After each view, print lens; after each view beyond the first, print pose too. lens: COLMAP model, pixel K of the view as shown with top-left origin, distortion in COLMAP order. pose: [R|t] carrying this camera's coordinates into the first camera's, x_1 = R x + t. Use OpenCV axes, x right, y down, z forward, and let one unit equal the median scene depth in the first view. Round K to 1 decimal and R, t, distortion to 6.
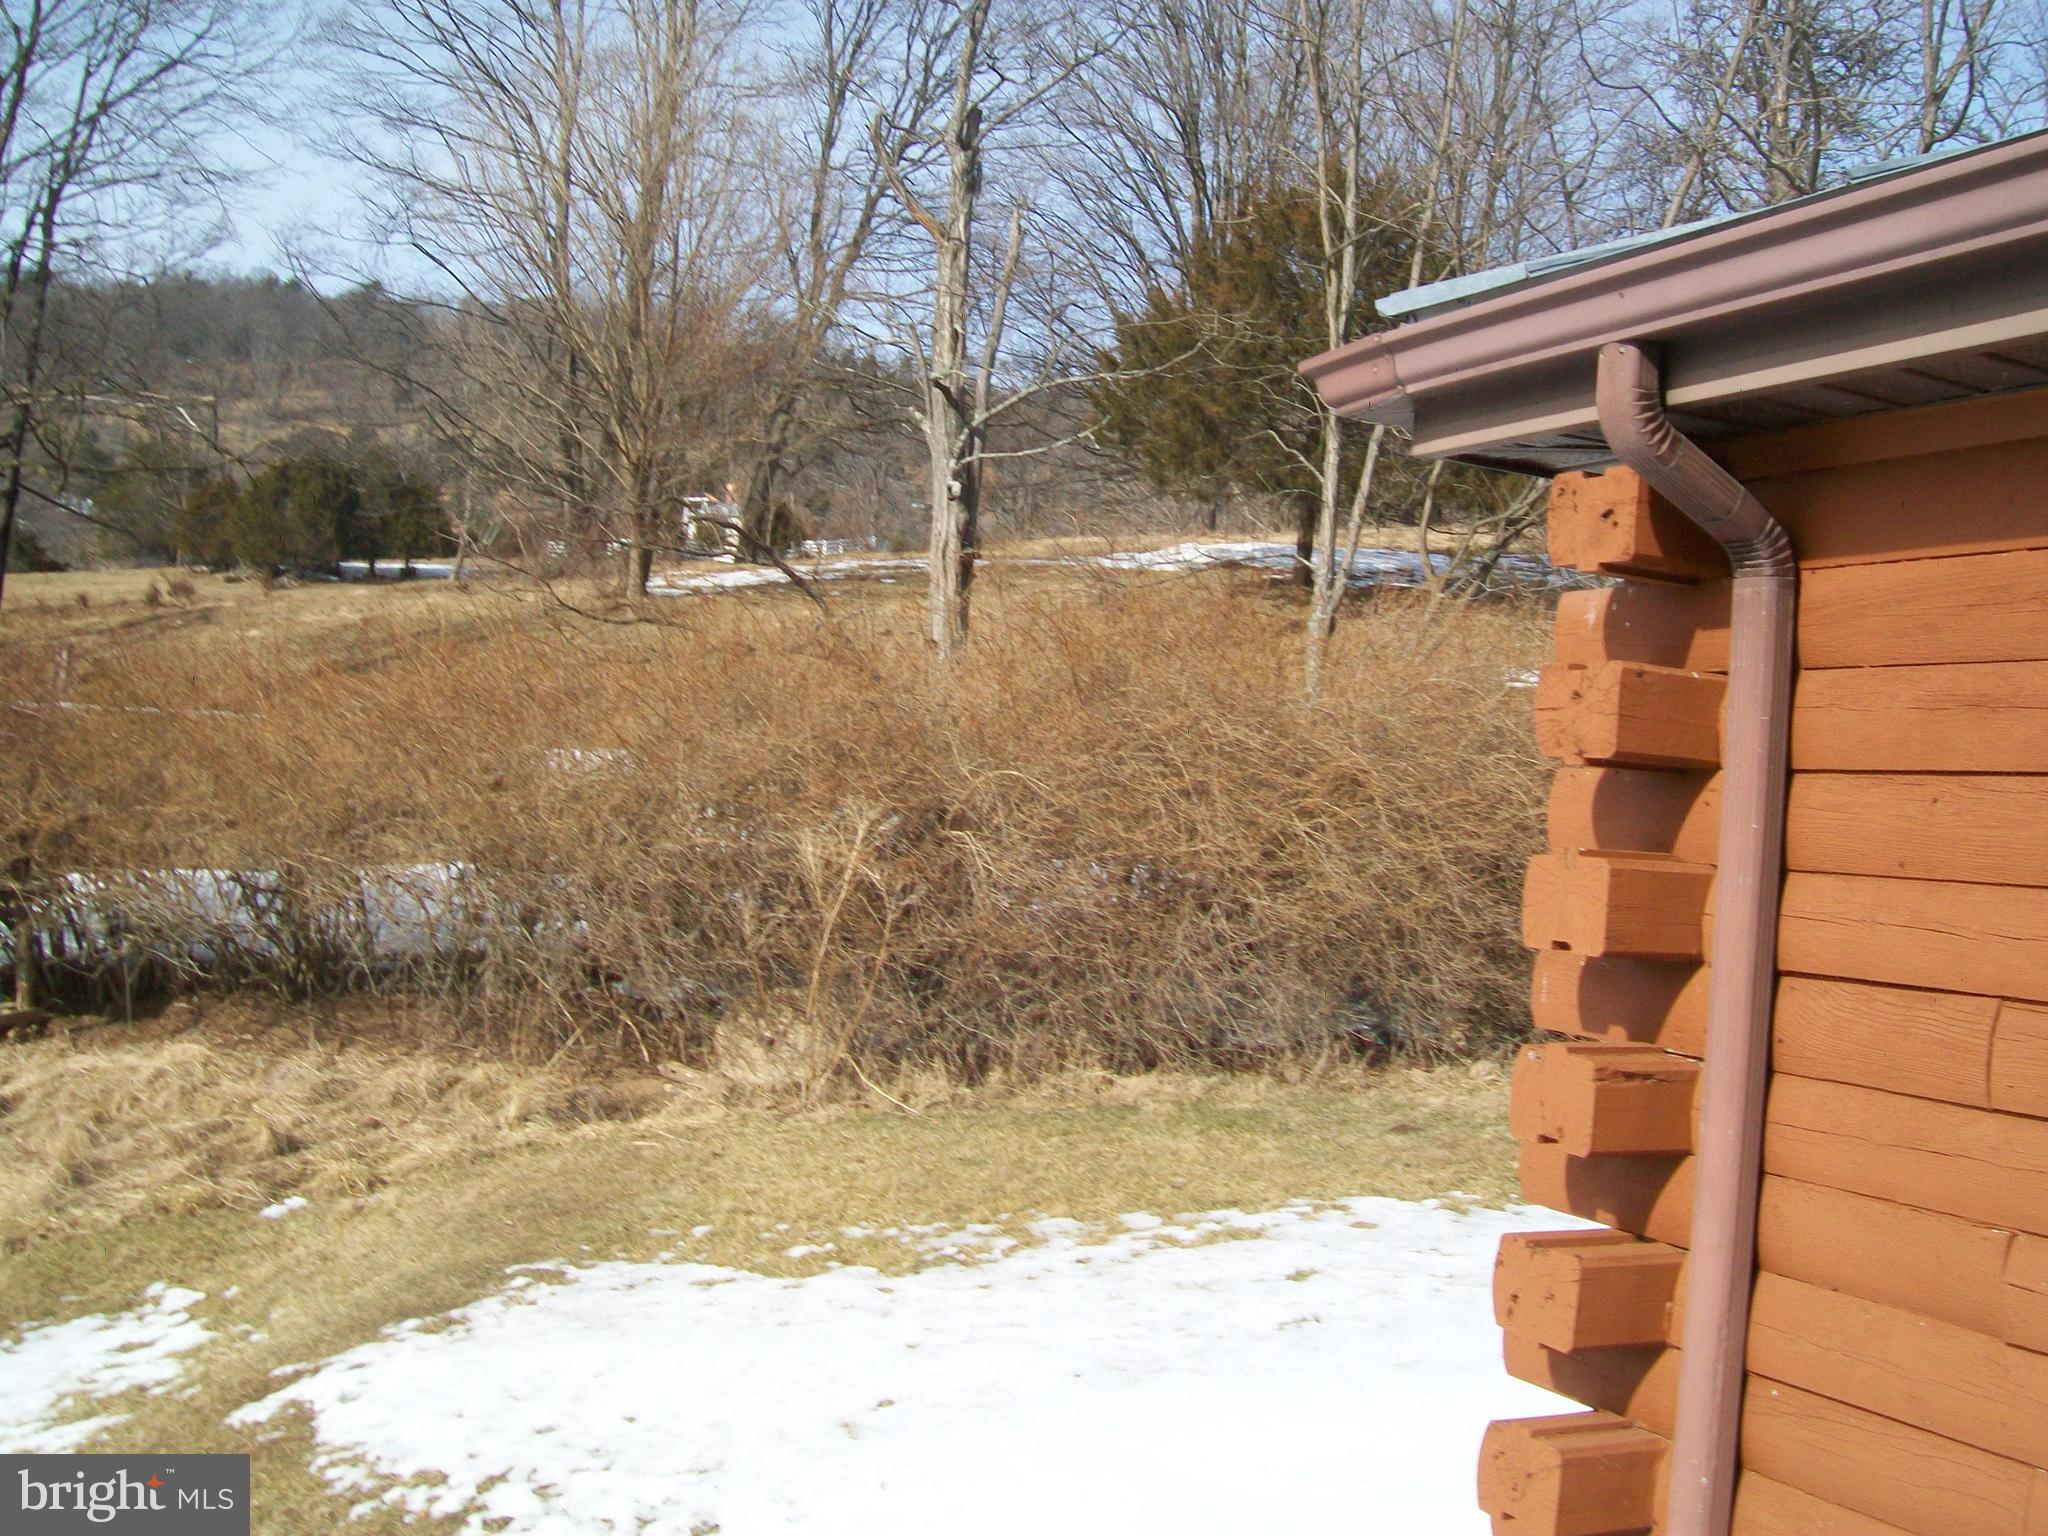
lens RADIAL K [[2121.0, 0, 1046.2], [0, 2121.0, 781.7], [0, 0, 1]] dist [-0.189930, 0.161212]
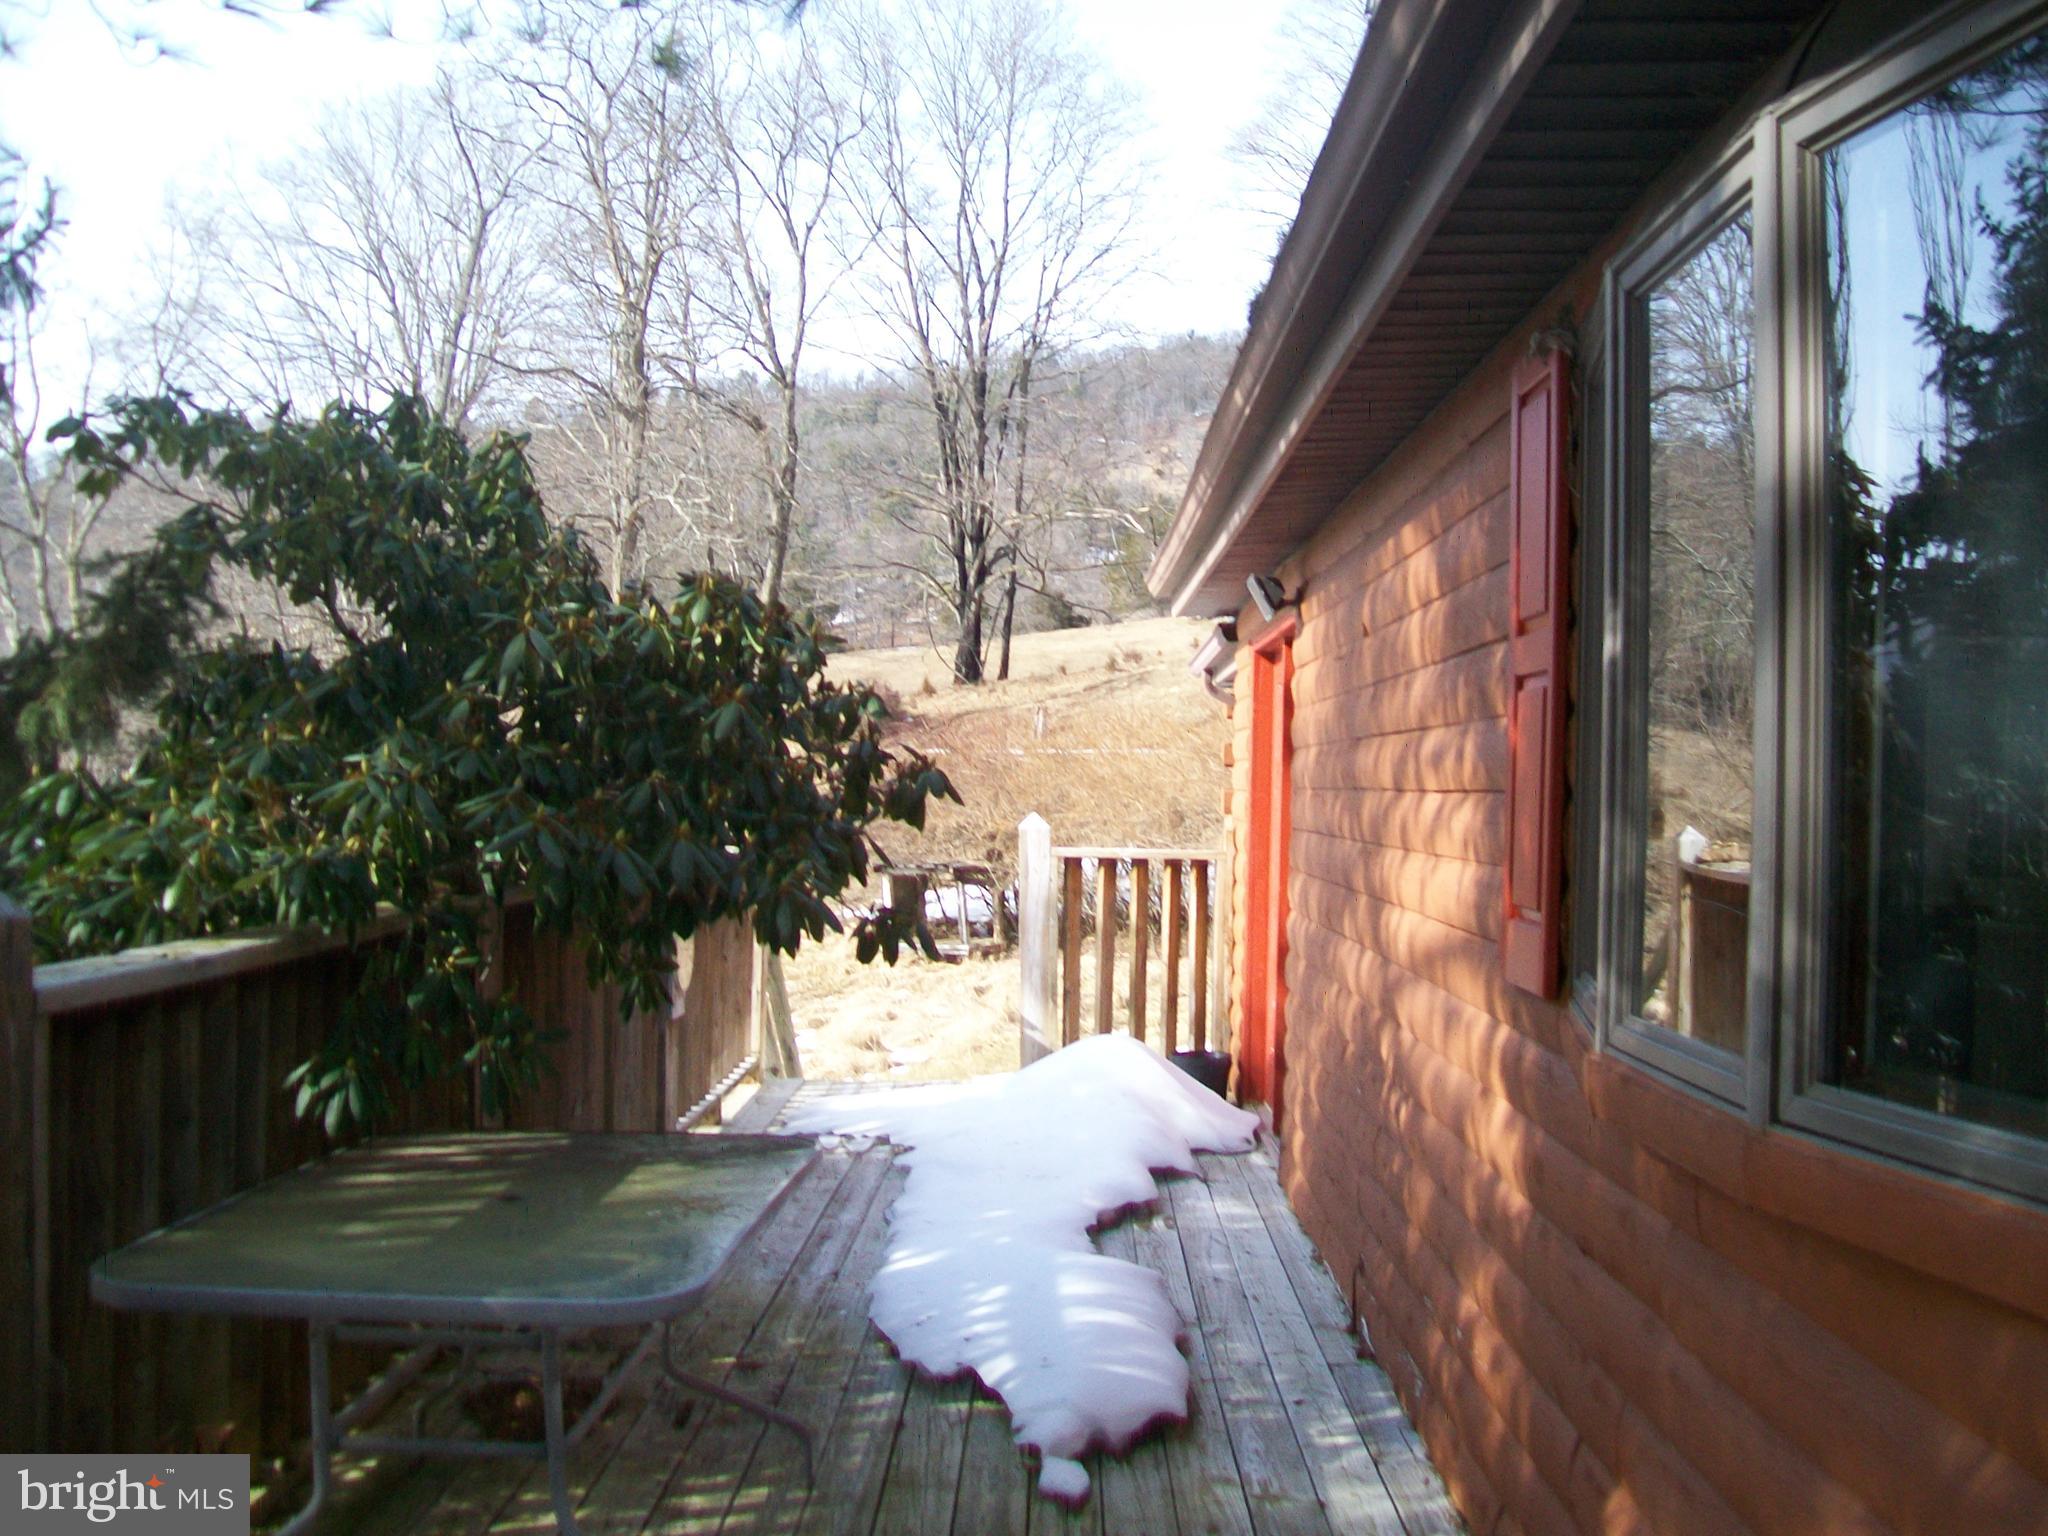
lens RADIAL K [[2121.0, 0, 1046.2], [0, 2121.0, 781.7], [0, 0, 1]] dist [-0.189930, 0.161212]
pose [[0.886137, -0.047786, -0.460954, 0.152296], [0.045658, 0.998833, -0.015774, 0.005678], [0.461169, -0.007068, 0.887284, -0.230711]]
